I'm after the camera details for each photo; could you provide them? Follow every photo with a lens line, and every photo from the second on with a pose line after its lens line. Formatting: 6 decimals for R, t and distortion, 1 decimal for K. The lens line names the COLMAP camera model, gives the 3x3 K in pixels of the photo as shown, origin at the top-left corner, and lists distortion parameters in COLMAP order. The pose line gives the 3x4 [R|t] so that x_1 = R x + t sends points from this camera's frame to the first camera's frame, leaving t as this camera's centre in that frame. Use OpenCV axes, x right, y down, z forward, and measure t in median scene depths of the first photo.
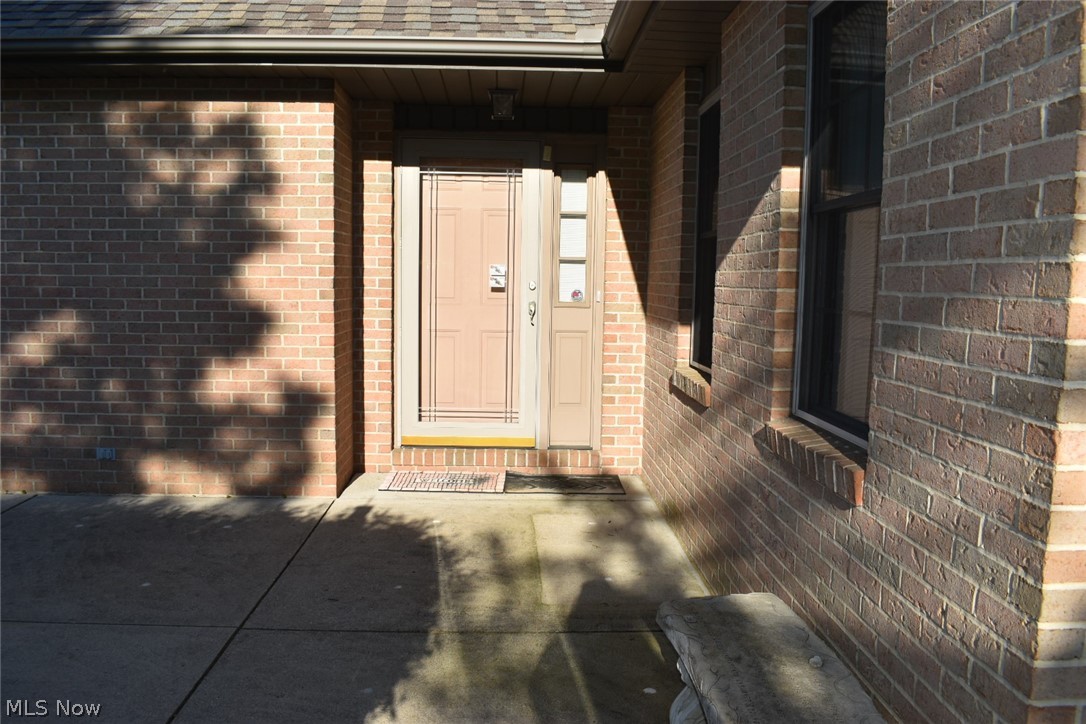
lens RADIAL K [[853.7, 0, 511.0], [0, 853.7, 362.6], [0, 0, 1]] dist [-0.090088, 0.012794]
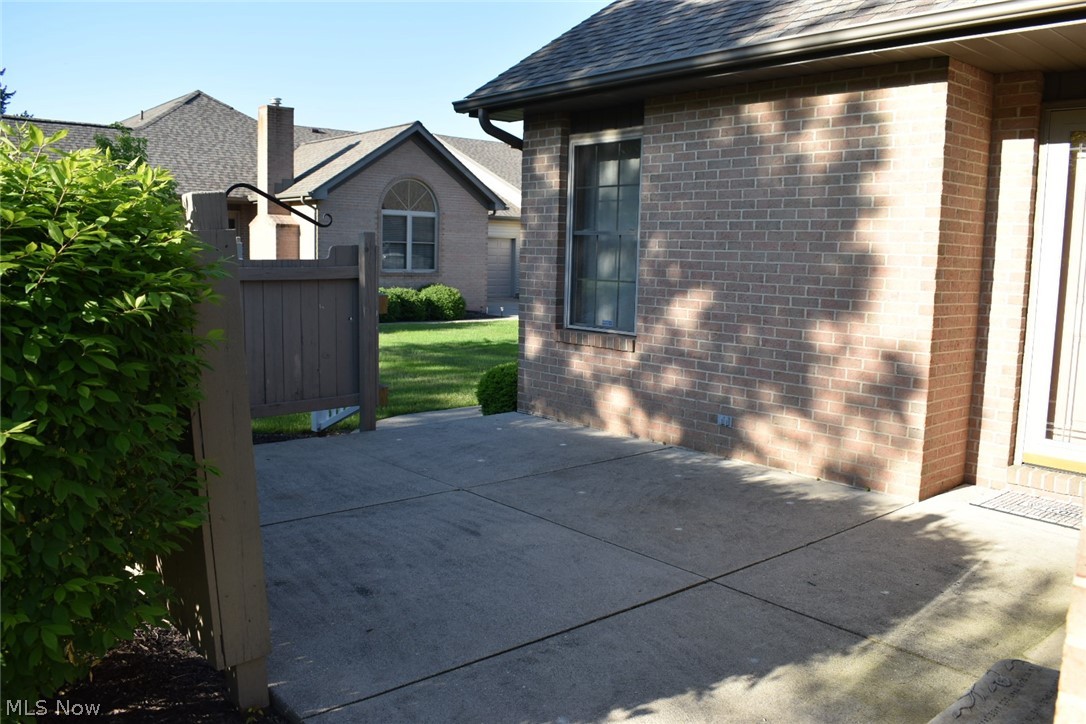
lens RADIAL K [[853.7, 0, 511.0], [0, 853.7, 362.6], [0, 0, 1]] dist [-0.090088, 0.012794]
pose [[0.628281, 0.097462, -0.771858, 0.226100], [-0.094558, 0.994333, 0.048585, 0.003688], [0.772219, 0.042460, 0.633936, 0.059557]]
